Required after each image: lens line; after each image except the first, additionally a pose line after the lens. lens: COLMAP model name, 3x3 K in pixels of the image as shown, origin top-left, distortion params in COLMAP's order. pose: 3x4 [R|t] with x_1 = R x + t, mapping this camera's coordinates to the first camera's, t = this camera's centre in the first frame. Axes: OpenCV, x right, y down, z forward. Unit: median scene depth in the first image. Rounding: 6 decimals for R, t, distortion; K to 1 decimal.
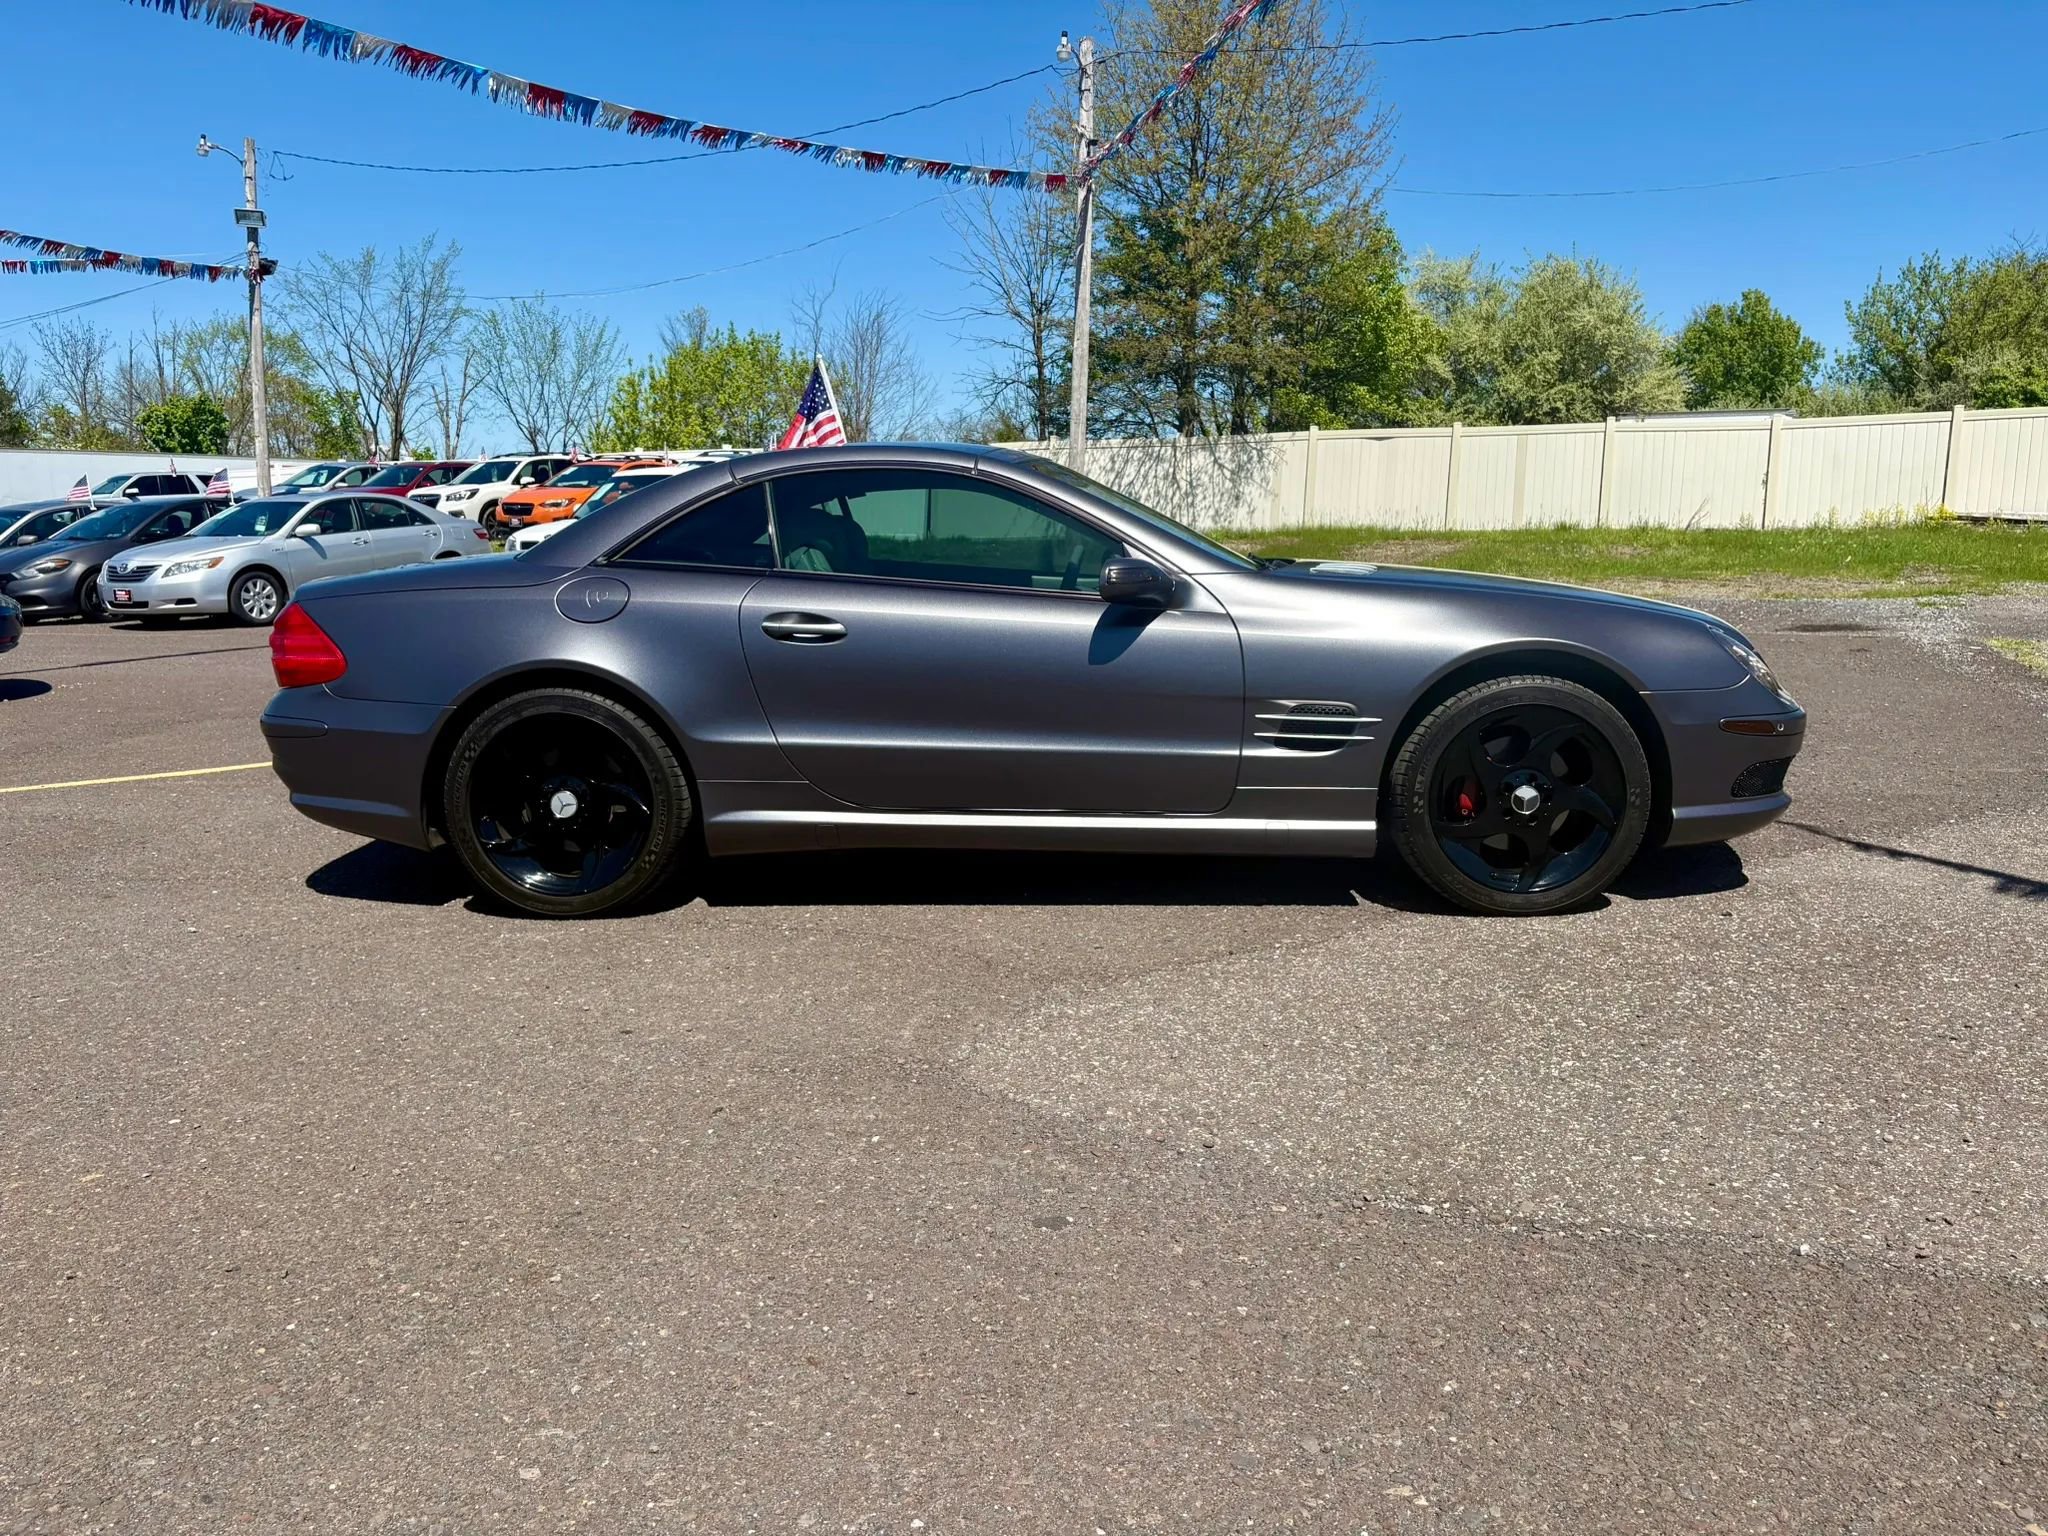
lens RADIAL K [[1561.4, 0, 1032.9], [0, 1561.4, 772.8], [0, 0, 1]] dist [0.044920, -0.049633]
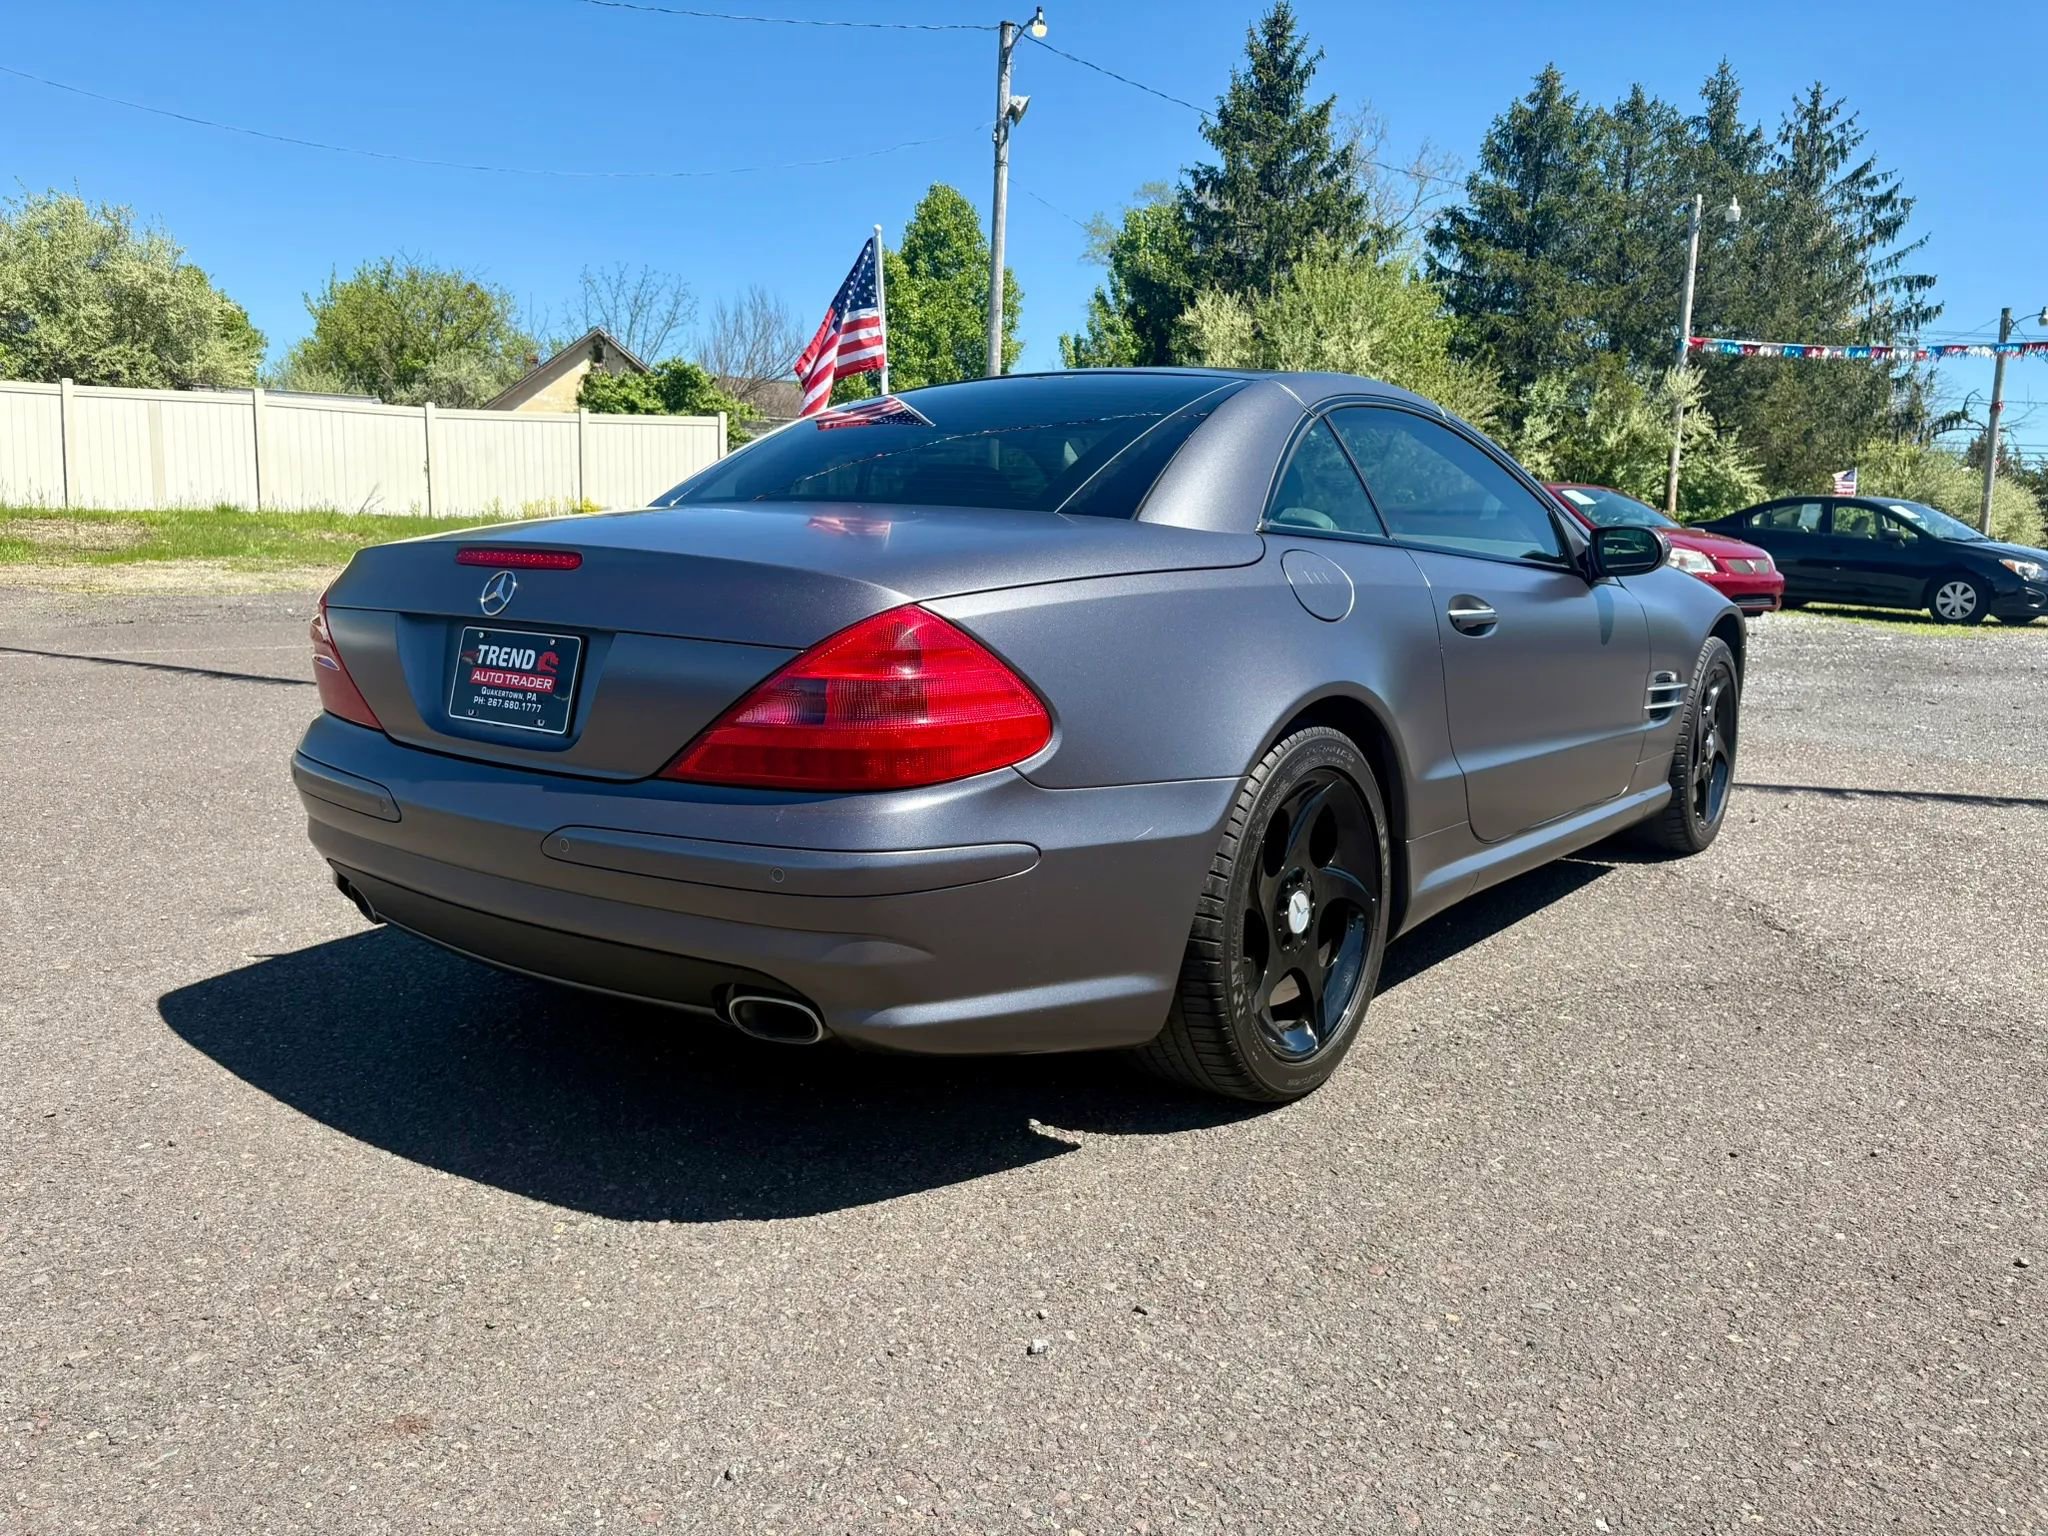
lens RADIAL K [[1561.4, 0, 1022.2], [0, 1561.4, 760.6], [0, 0, 1]] dist [0.044920, -0.049633]
pose [[0.559759, -0.107940, 0.821595, -0.318627], [0.109479, 0.992422, 0.055794, -0.032393], [-0.821392, 0.058716, 0.567334, 0.272561]]
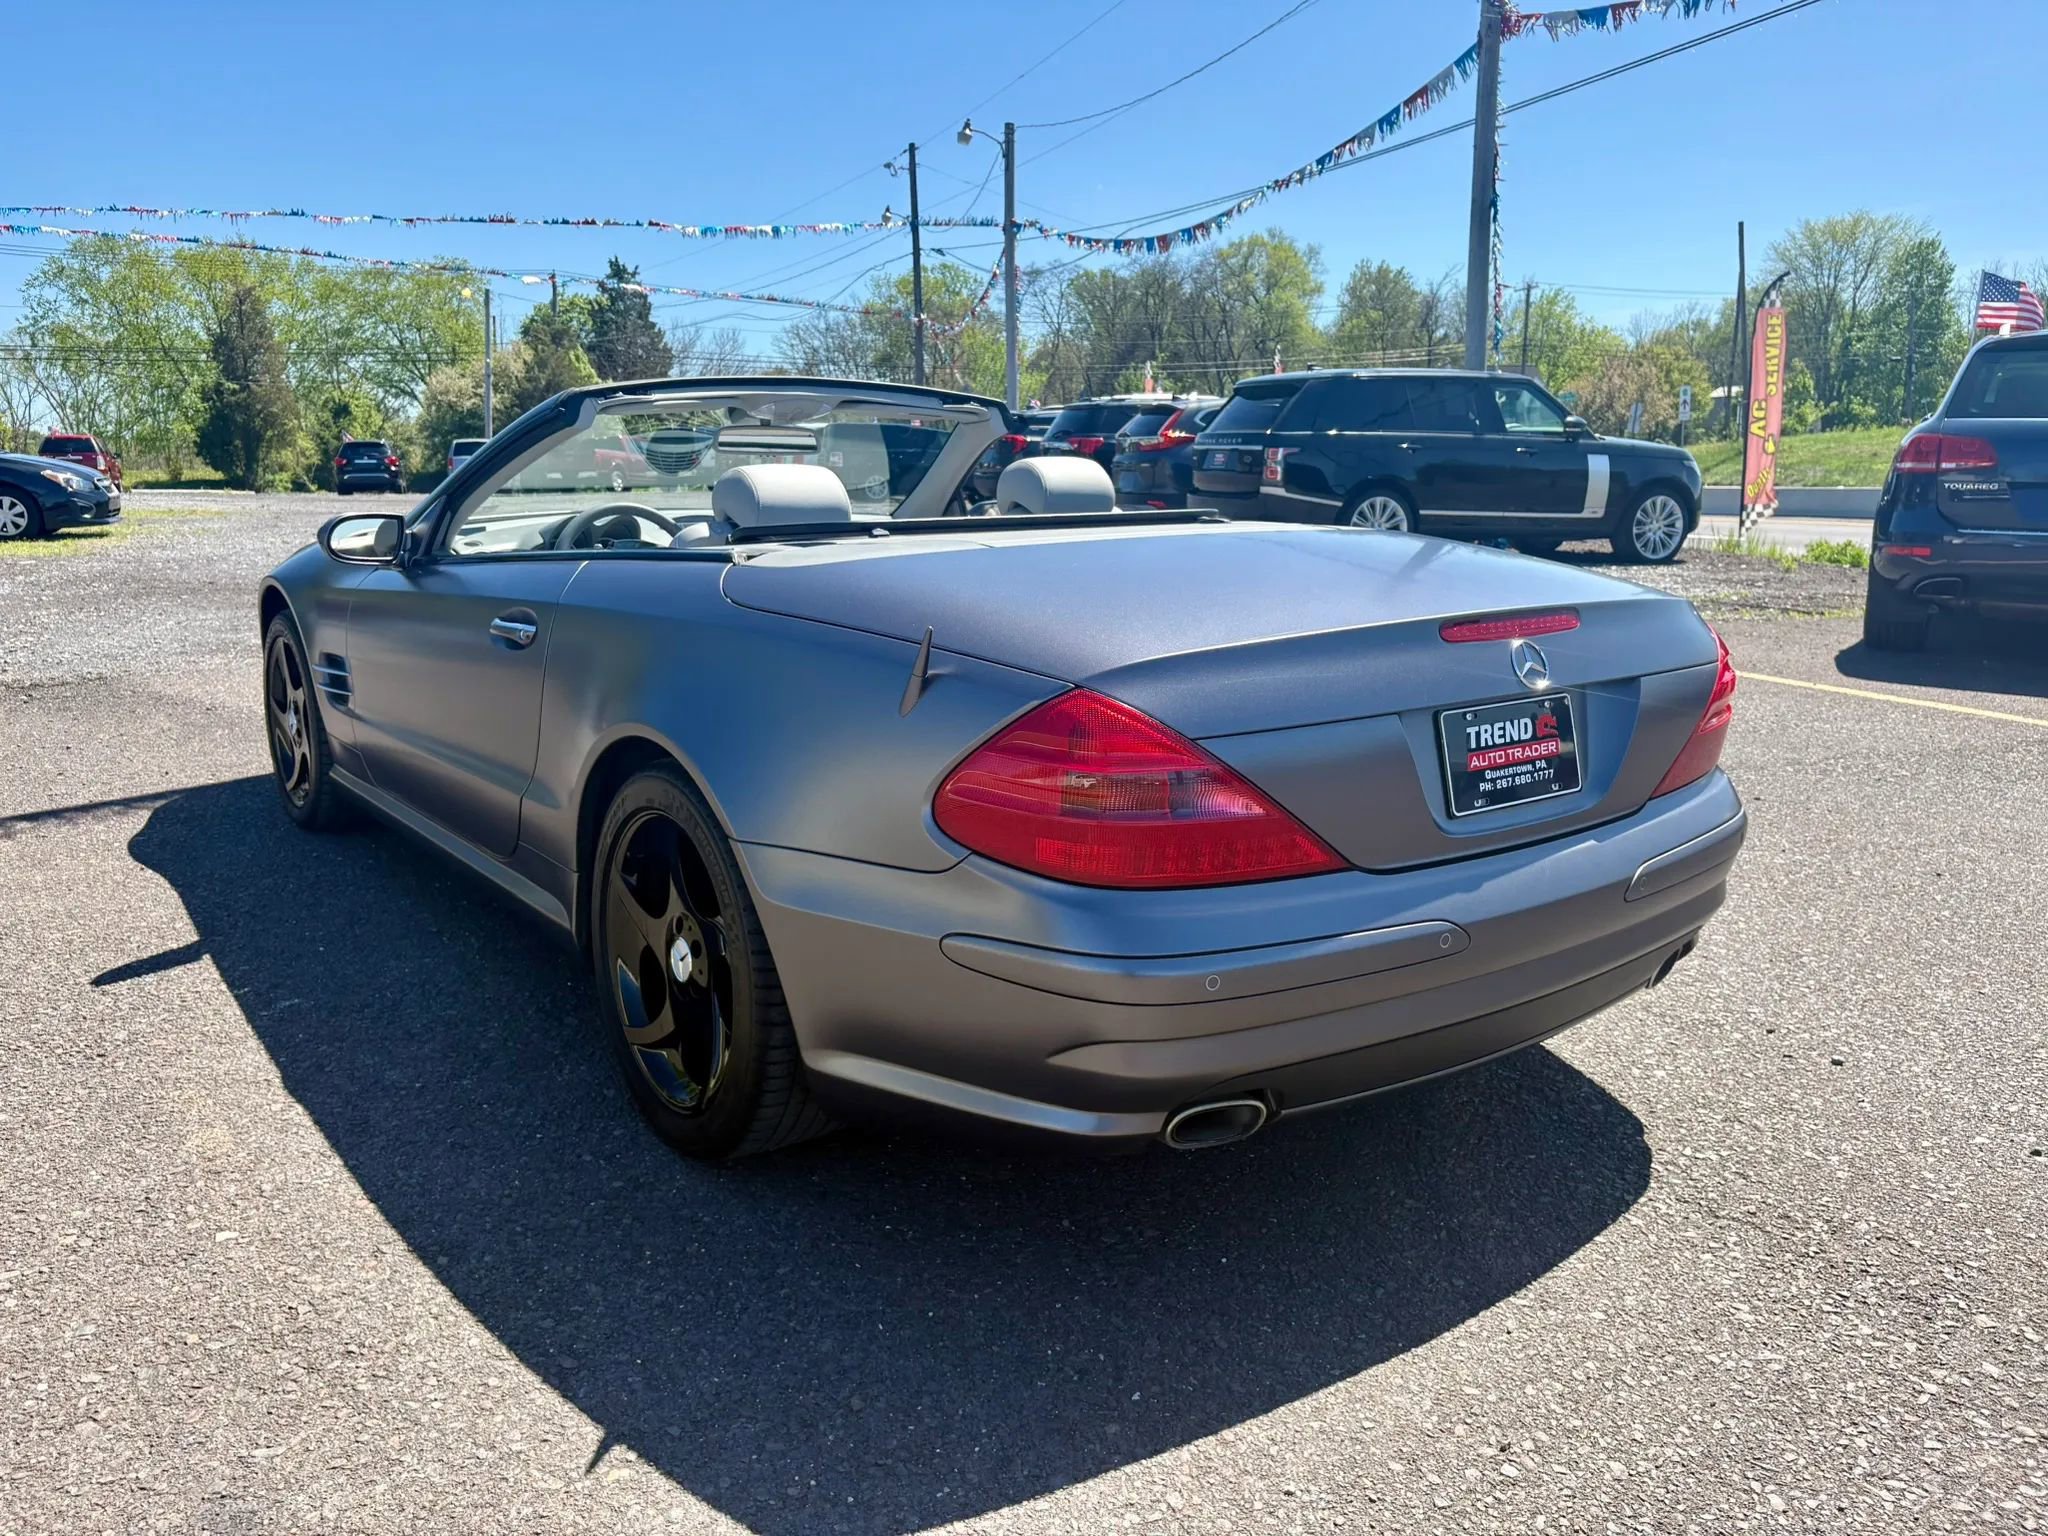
lens RADIAL K [[1561.4, 0, 1015.2], [0, 1561.4, 775.7], [0, 0, 1]] dist [0.044920, -0.049633]
pose [[-0.645925, -0.156830, 0.747118, -0.291394], [0.119542, 0.945818, 0.301891, -0.101215], [-0.753983, 0.284311, -0.592180, 0.601679]]
